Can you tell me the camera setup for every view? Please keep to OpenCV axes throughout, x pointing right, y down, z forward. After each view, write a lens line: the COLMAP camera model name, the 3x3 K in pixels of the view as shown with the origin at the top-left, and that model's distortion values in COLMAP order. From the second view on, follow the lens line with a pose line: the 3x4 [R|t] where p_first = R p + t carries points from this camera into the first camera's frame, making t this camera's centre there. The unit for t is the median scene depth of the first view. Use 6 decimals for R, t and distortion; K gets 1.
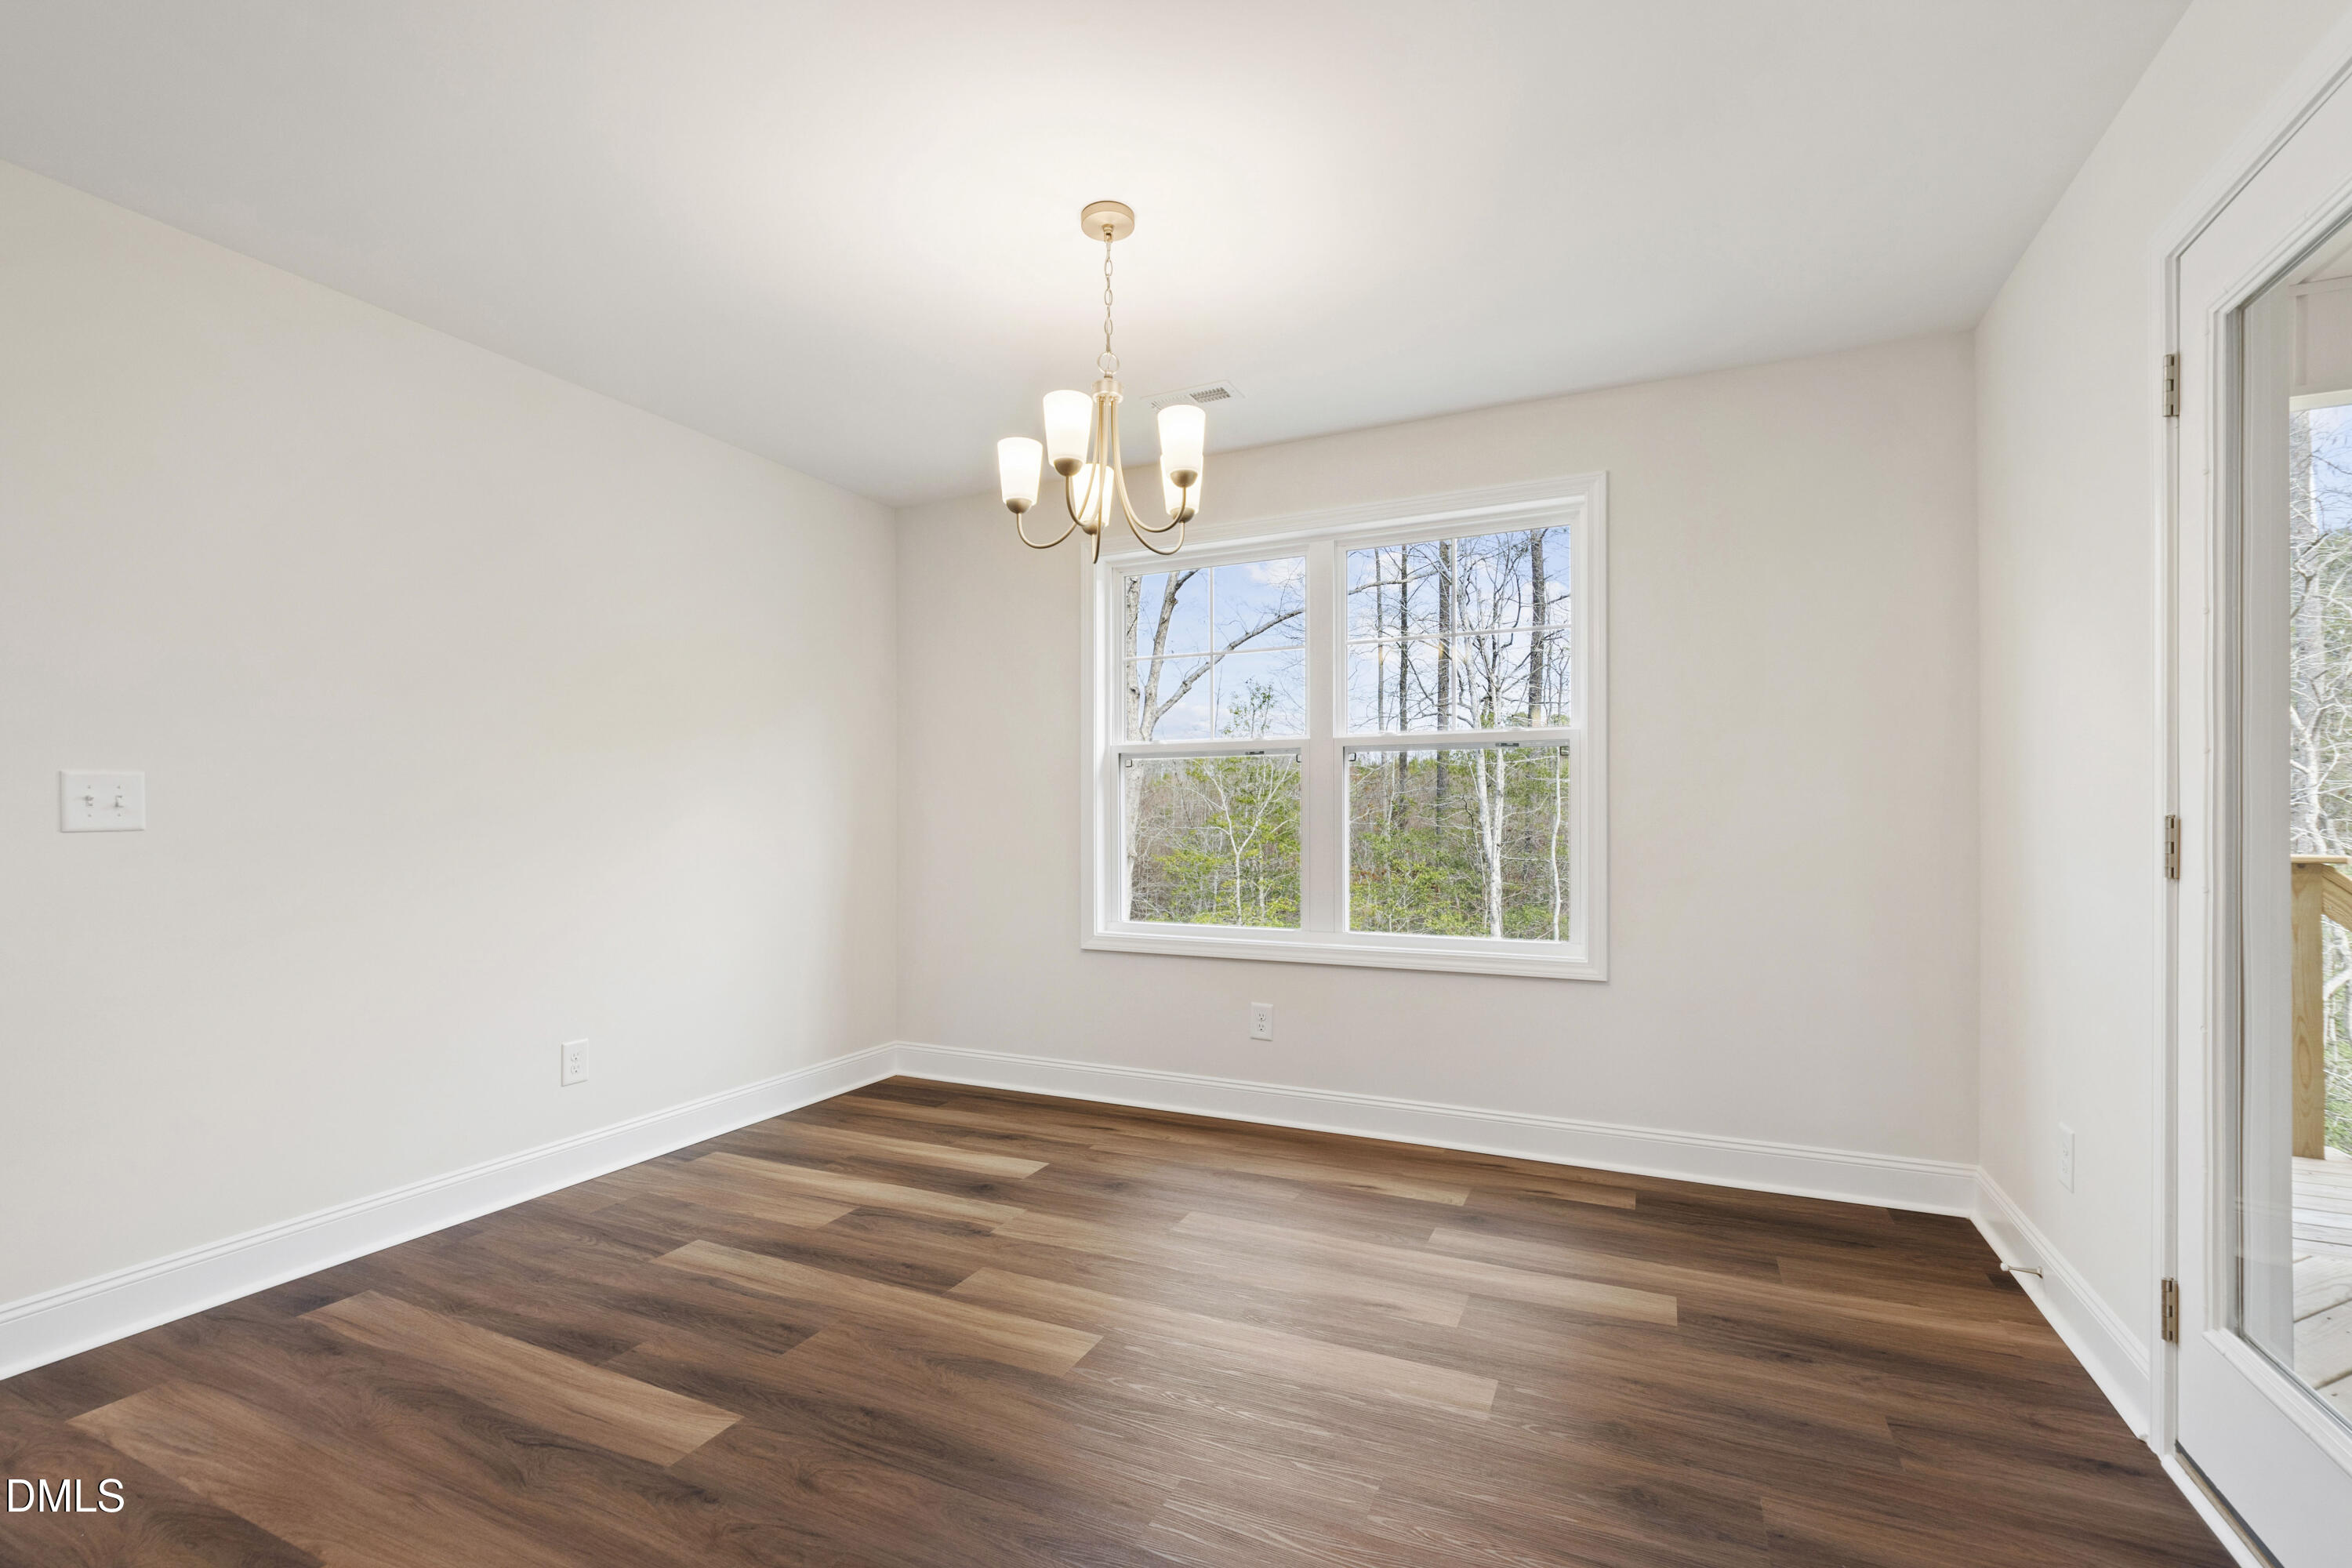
lens RADIAL K [[1035.0, 0, 1171.0], [0, 1035.0, 799.0], [0, 0, 1]] dist [0.001178, 0.000847]
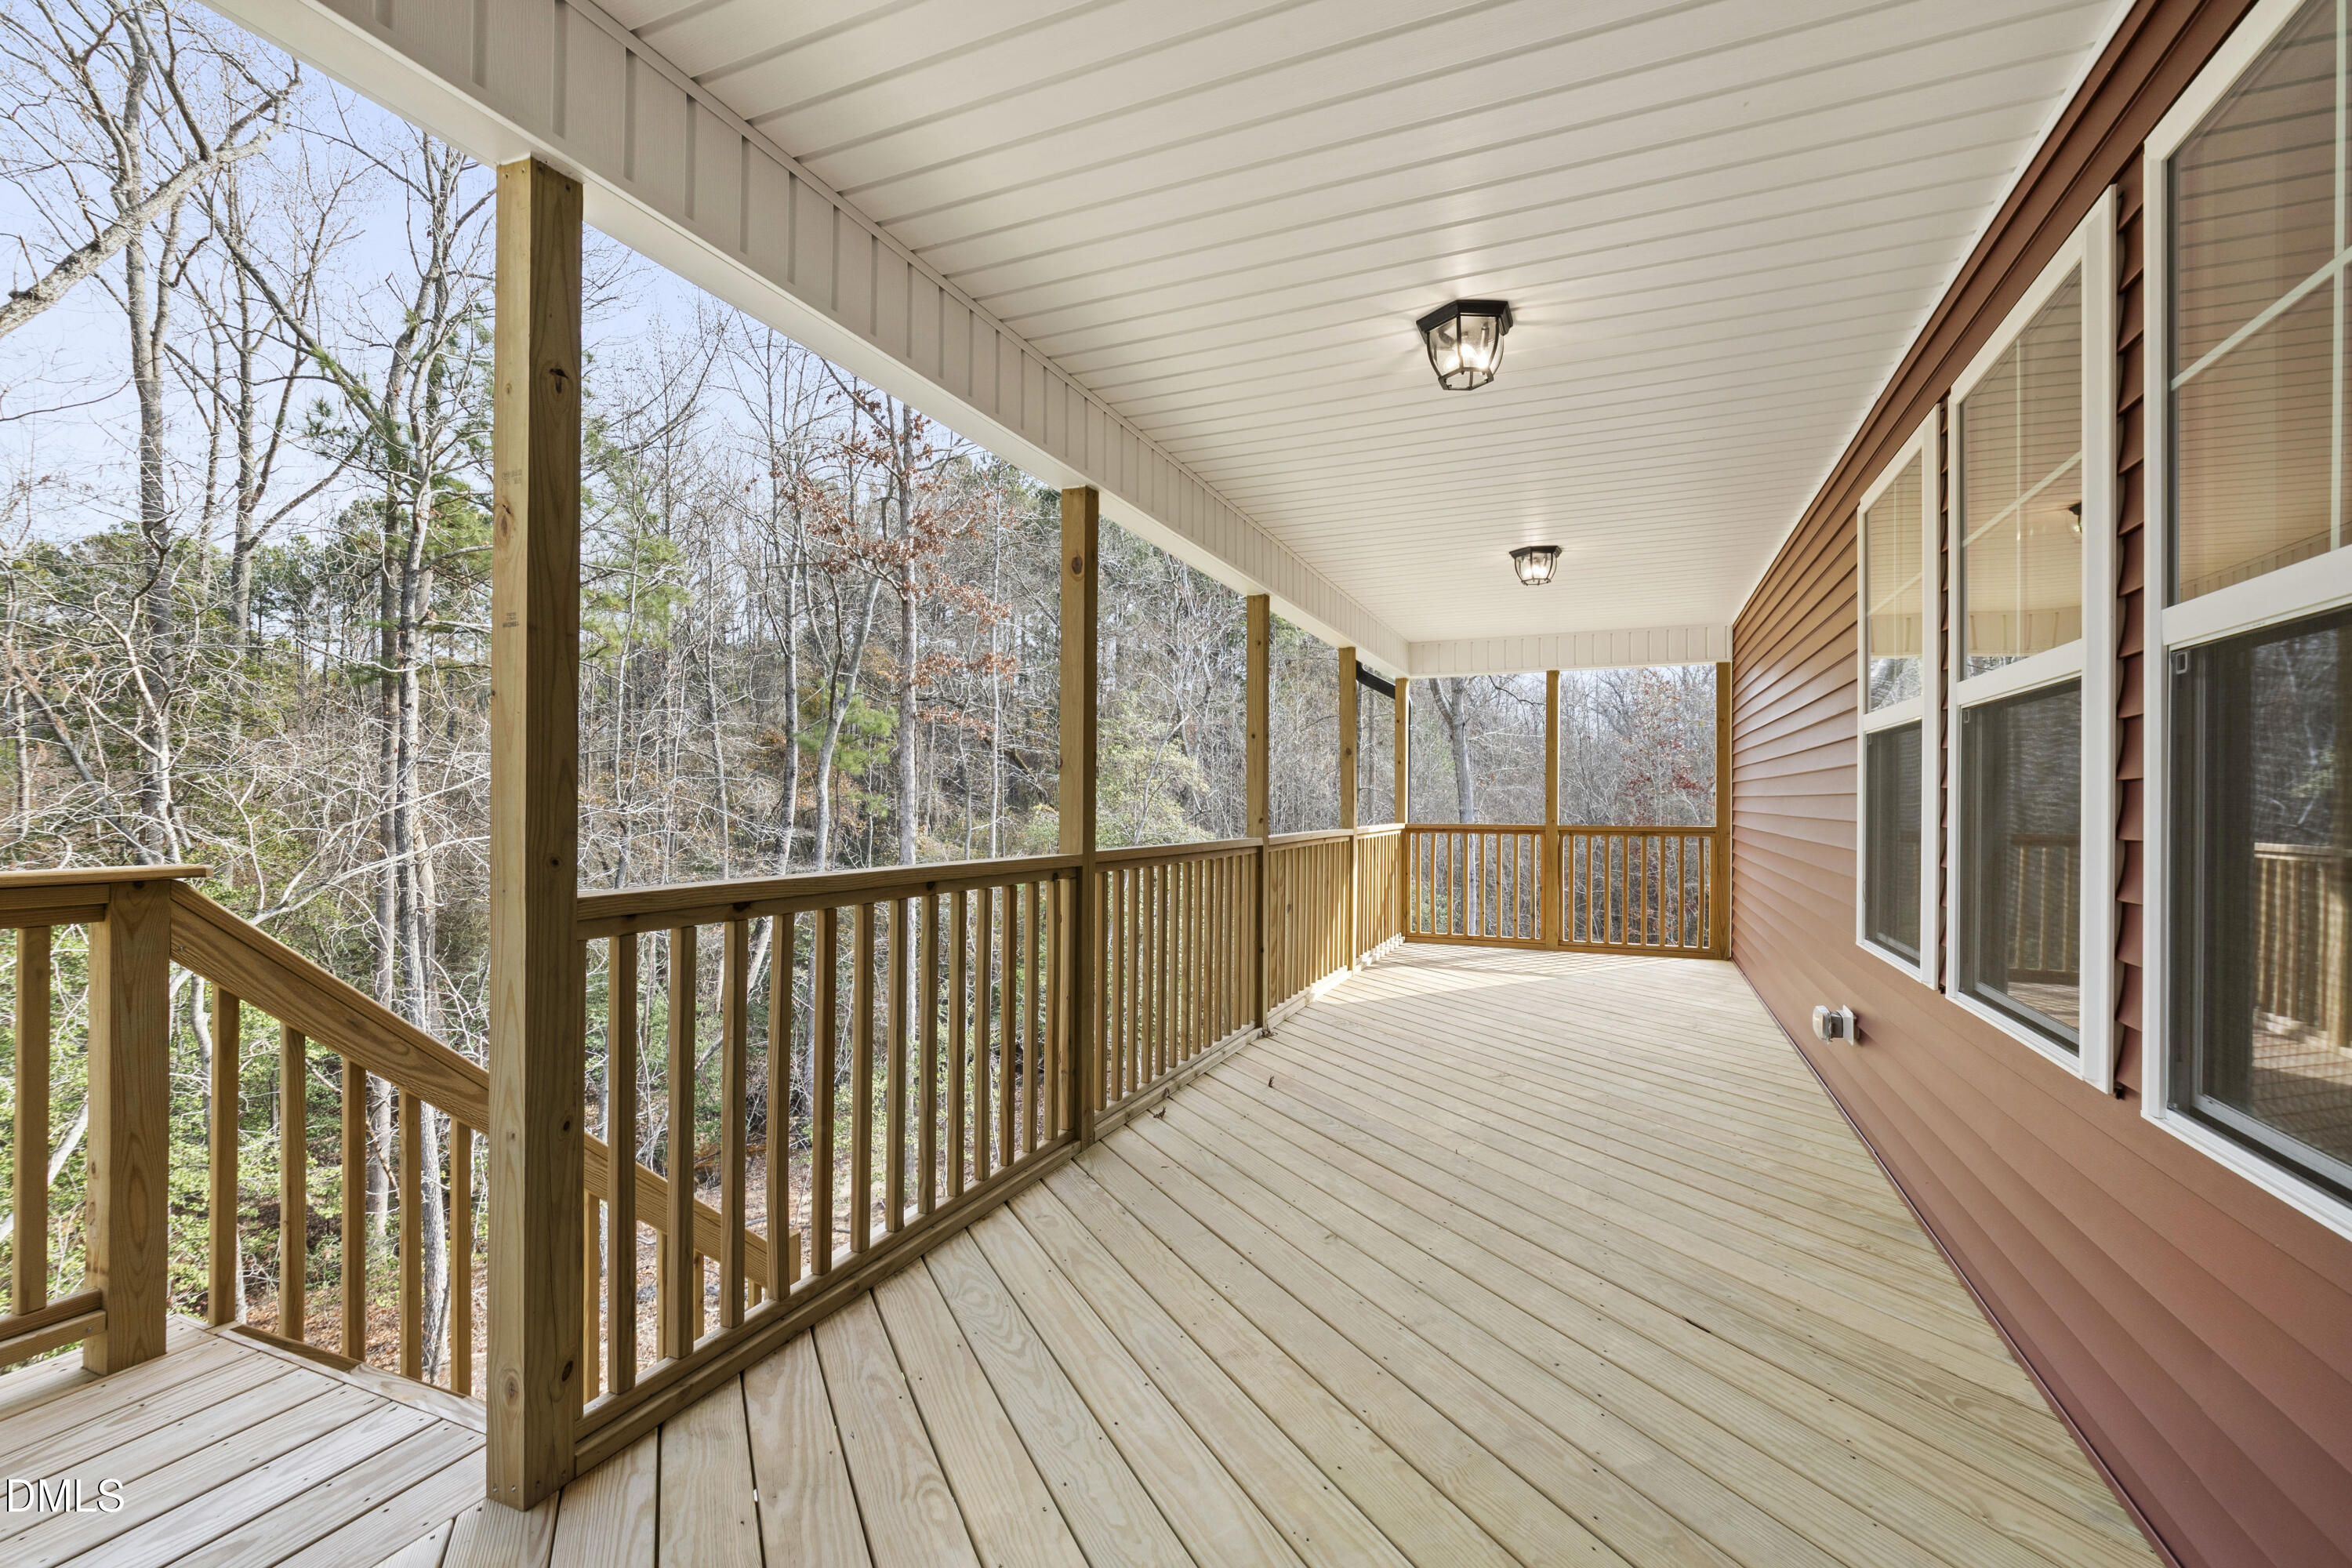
lens RADIAL K [[1035.0, 0, 1171.0], [0, 1035.0, 799.0], [0, 0, 1]] dist [0.001178, 0.000847]
pose [[-0.032304, -0.000025, 0.999478, 0.168419], [-0.010890, 0.999941, -0.000327, 0.003327], [-0.999419, -0.010895, -0.032302, 0.151083]]
